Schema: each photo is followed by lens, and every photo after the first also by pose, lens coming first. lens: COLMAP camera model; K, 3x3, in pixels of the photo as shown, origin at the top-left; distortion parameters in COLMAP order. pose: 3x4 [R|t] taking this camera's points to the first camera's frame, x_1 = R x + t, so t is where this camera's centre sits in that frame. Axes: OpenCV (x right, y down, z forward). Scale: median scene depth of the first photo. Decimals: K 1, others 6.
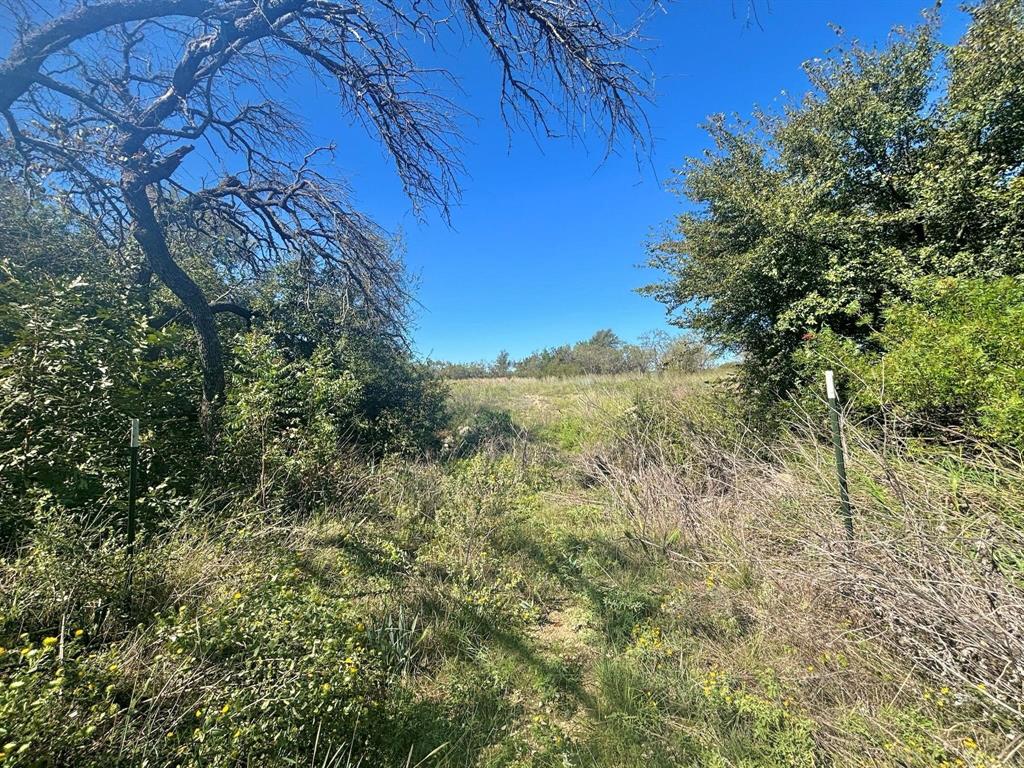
lens RADIAL K [[416.9, 0, 512.0], [0, 416.9, 384.0], [0, 0, 1]] dist [-0.001119, 0.023658]
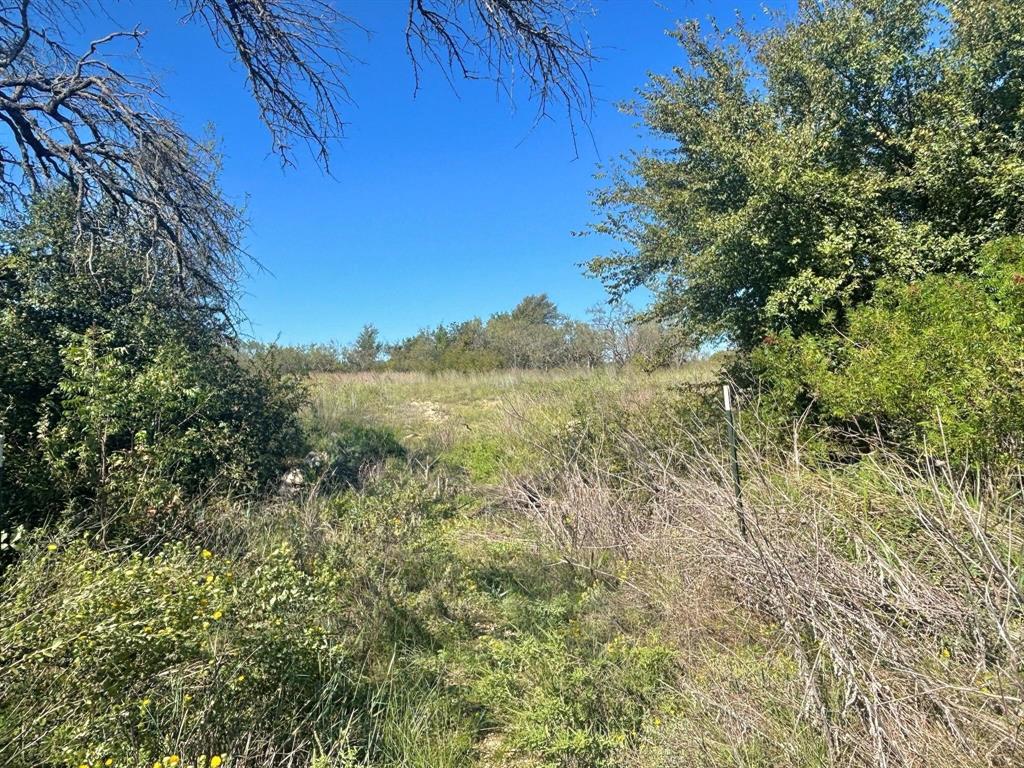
lens RADIAL K [[718.2, 0, 512.0], [0, 718.2, 384.0], [0, 0, 1]] dist [0.289092, -0.000901]
pose [[0.982876, 0.008177, 0.184085, -0.042614], [-0.008938, 0.999955, 0.003306, -0.009971], [-0.184050, -0.004895, 0.982905, -0.206910]]
